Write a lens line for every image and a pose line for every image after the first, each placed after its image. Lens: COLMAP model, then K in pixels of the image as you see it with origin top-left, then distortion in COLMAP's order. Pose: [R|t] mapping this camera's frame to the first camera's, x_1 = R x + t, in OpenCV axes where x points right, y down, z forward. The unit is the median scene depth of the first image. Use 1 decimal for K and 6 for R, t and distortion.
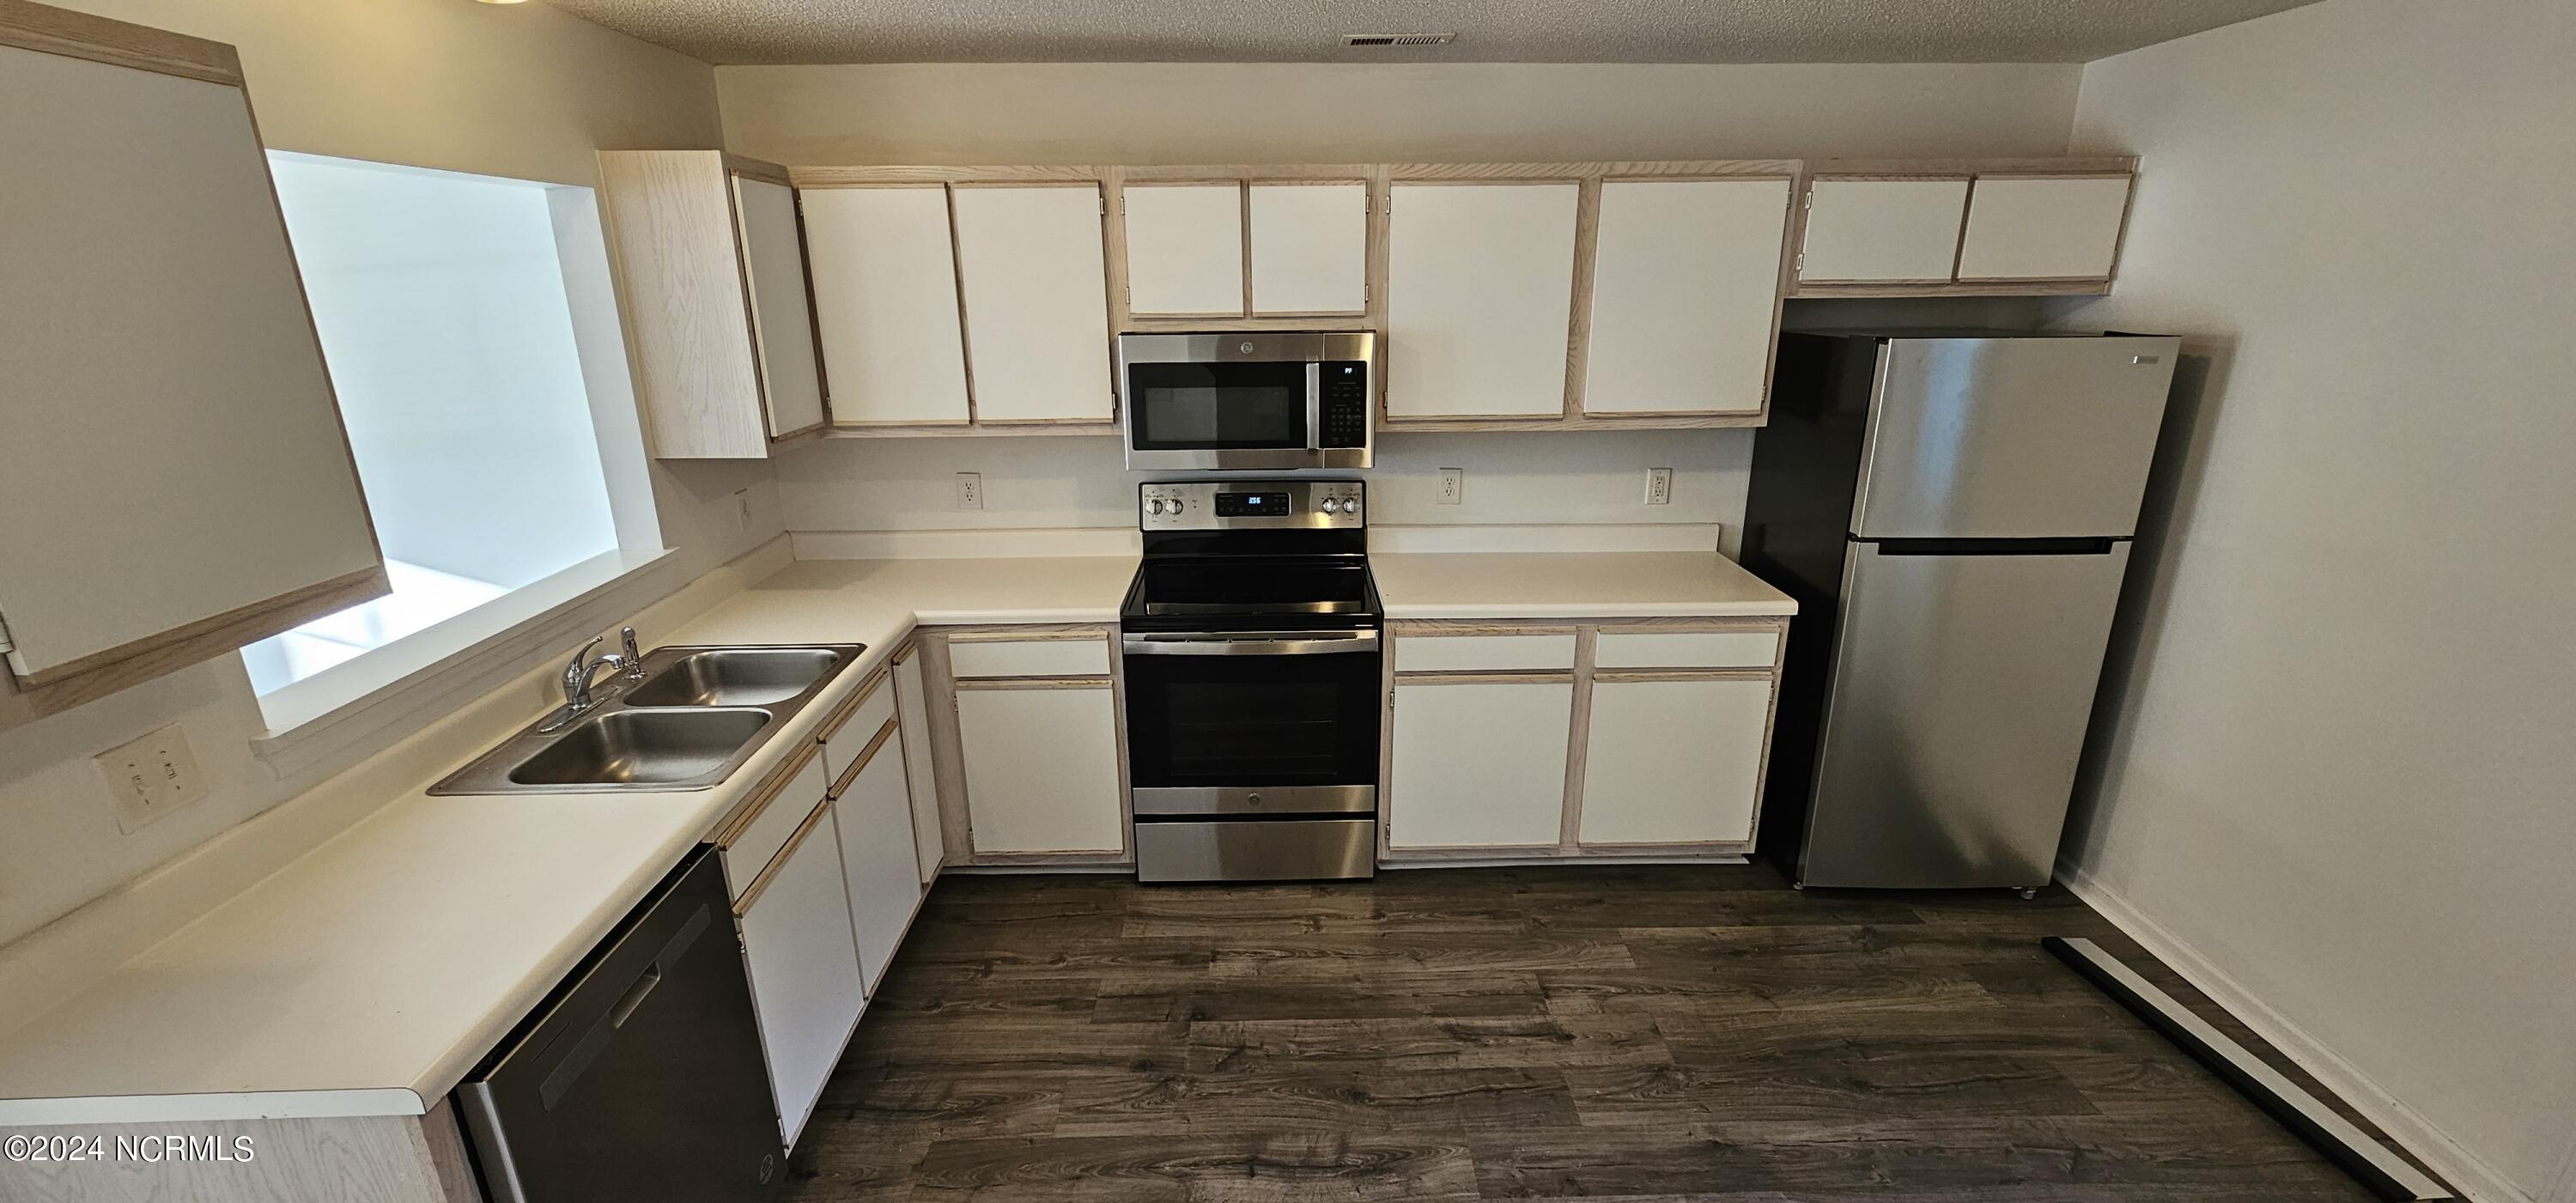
lens RADIAL K [[1047.3, 0, 1295.1], [0, 1047.3, 623.2], [0, 0, 1]] dist [0.000014, 0.000672]
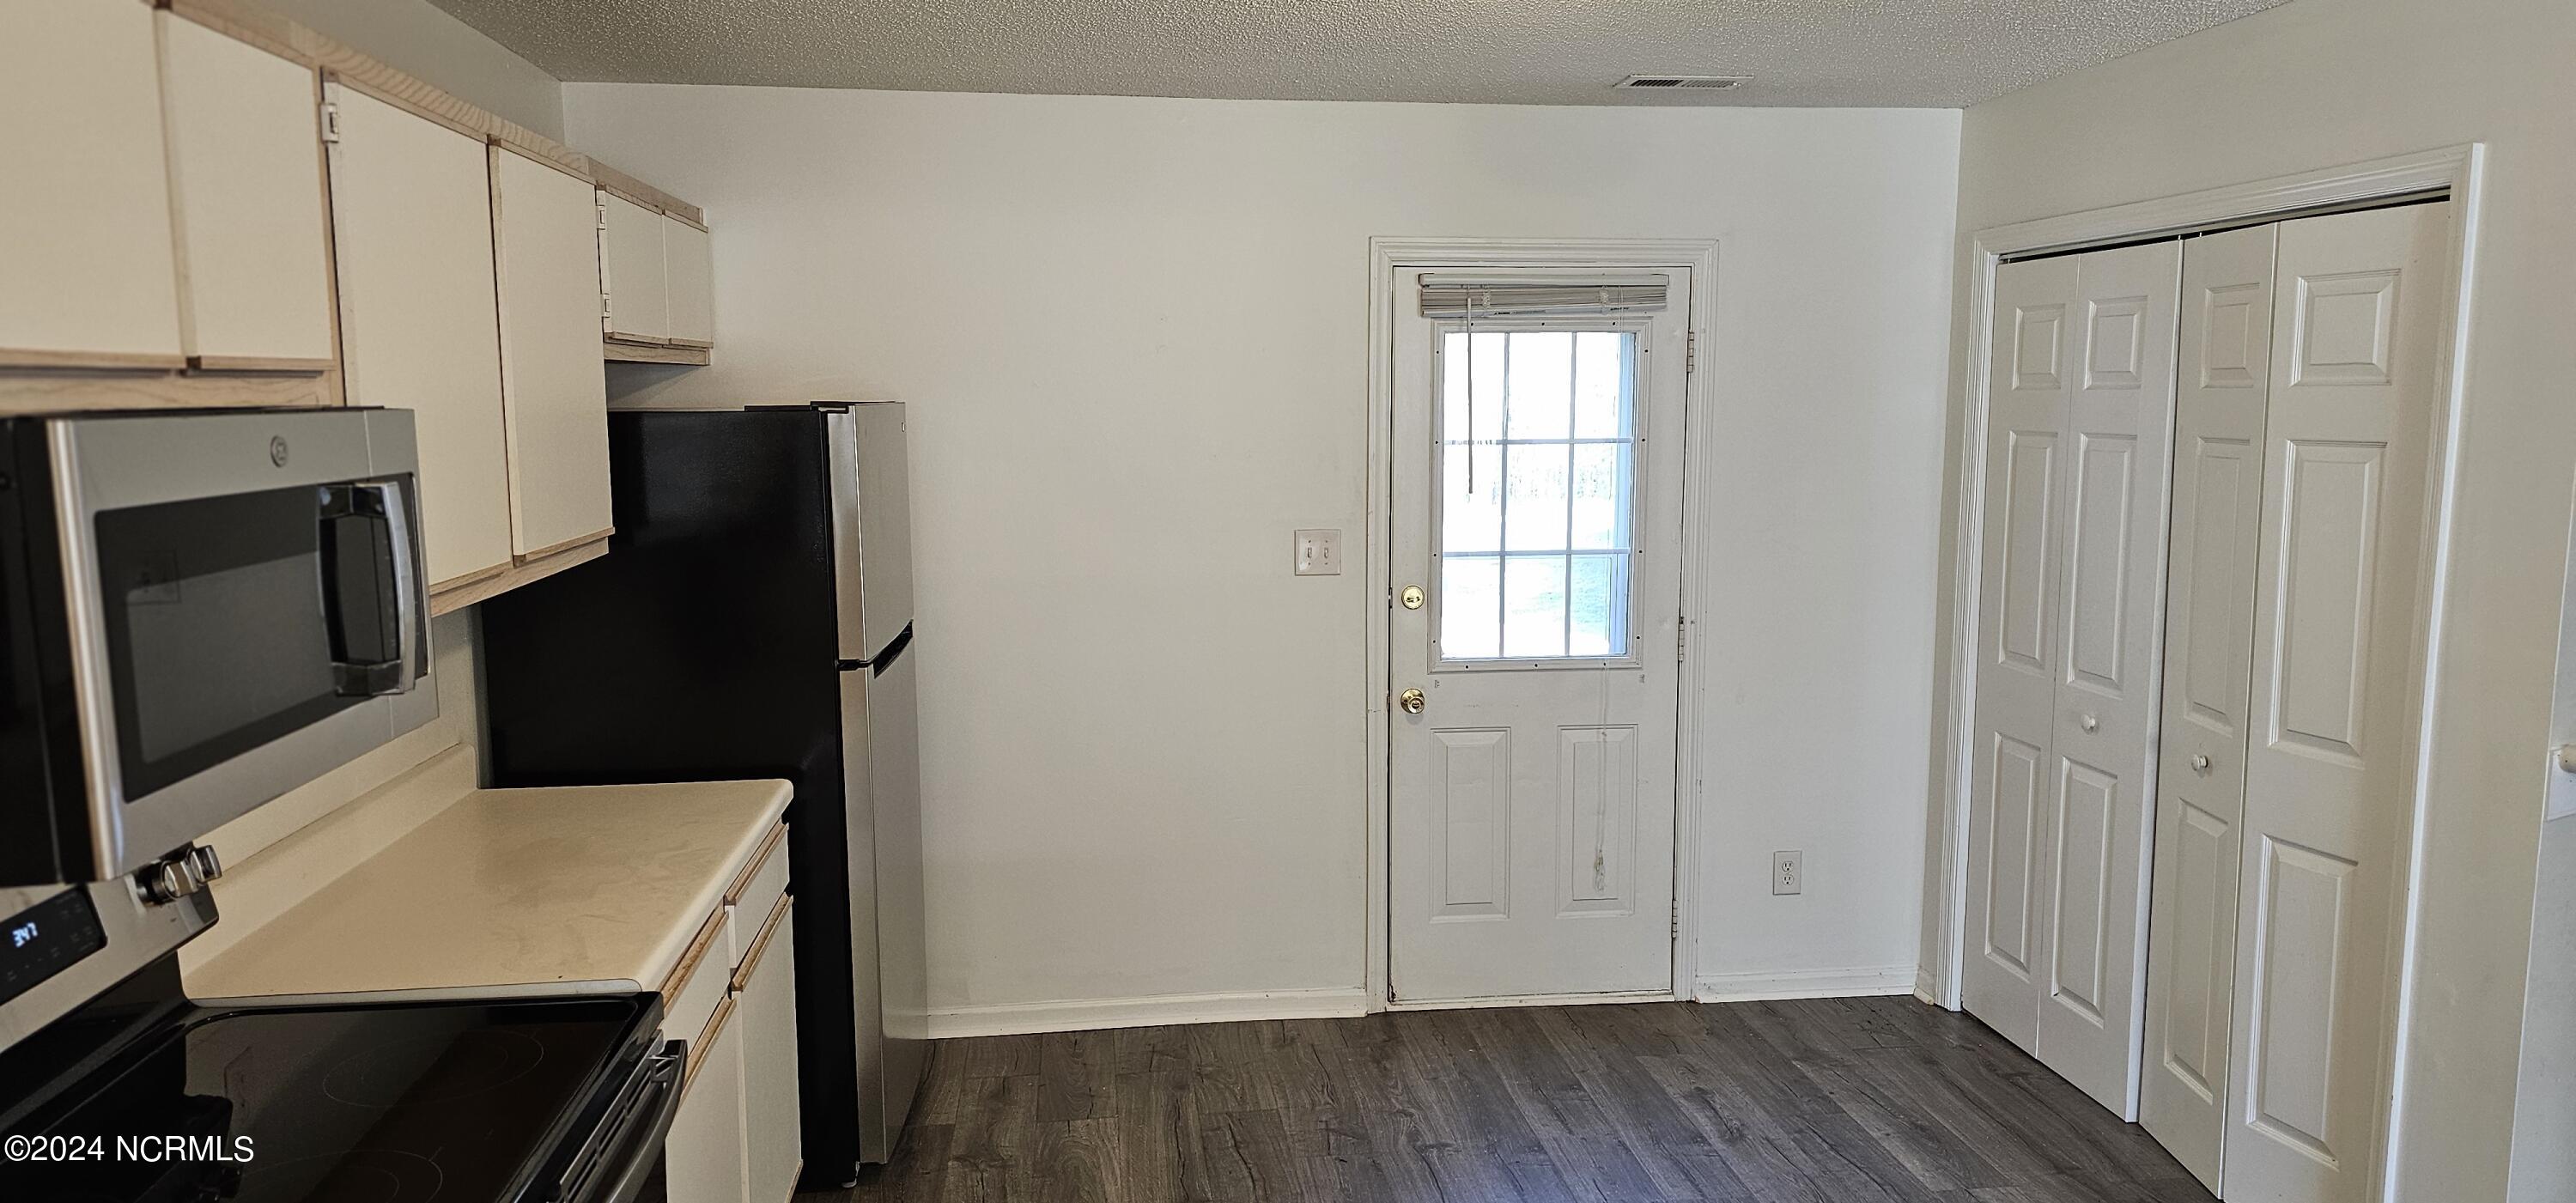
lens RADIAL K [[1696.9, 0, 1295.3], [0, 1696.9, 610.0], [0, 0, 1]] dist [0.123216, -0.162452]
pose [[-0.098527, -0.119961, 0.987877, -0.665558], [0.318018, 0.936856, 0.145483, -0.185094], [-0.942951, 0.328497, -0.054156, 0.711576]]
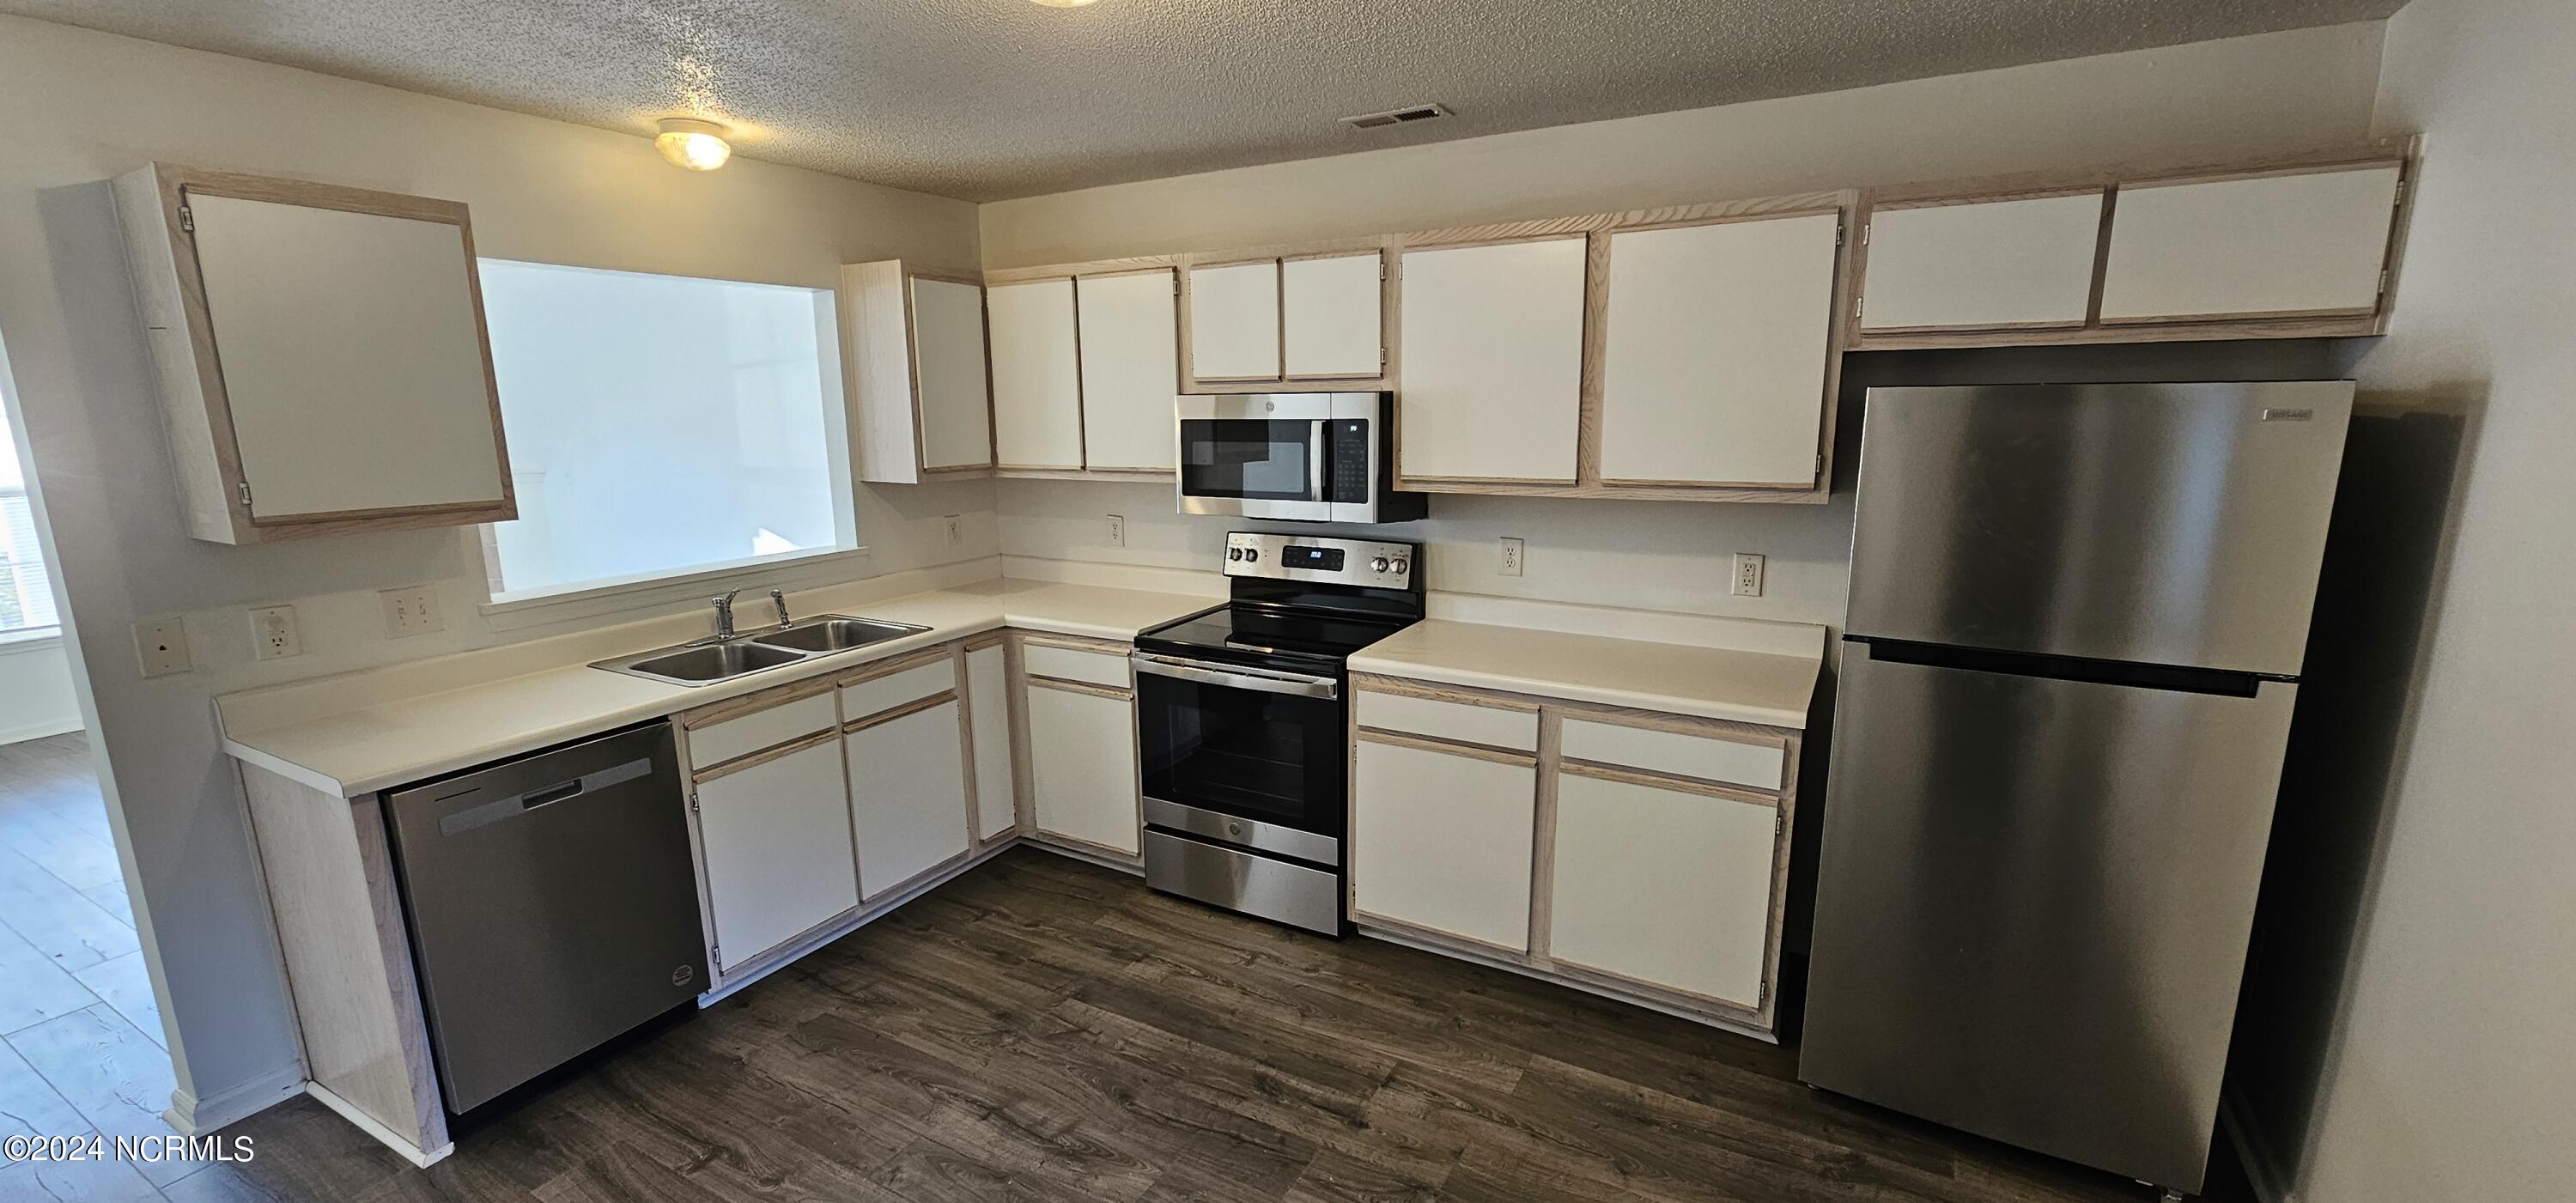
lens RADIAL K [[1047.3, 0, 1295.1], [0, 1047.3, 623.2], [0, 0, 1]] dist [0.000014, 0.000672]
pose [[0.862268, 0.103955, -0.495669, 0.532899], [-0.155681, 0.985726, -0.064091, 0.024213], [0.481931, 0.132429, 0.866144, 0.099151]]
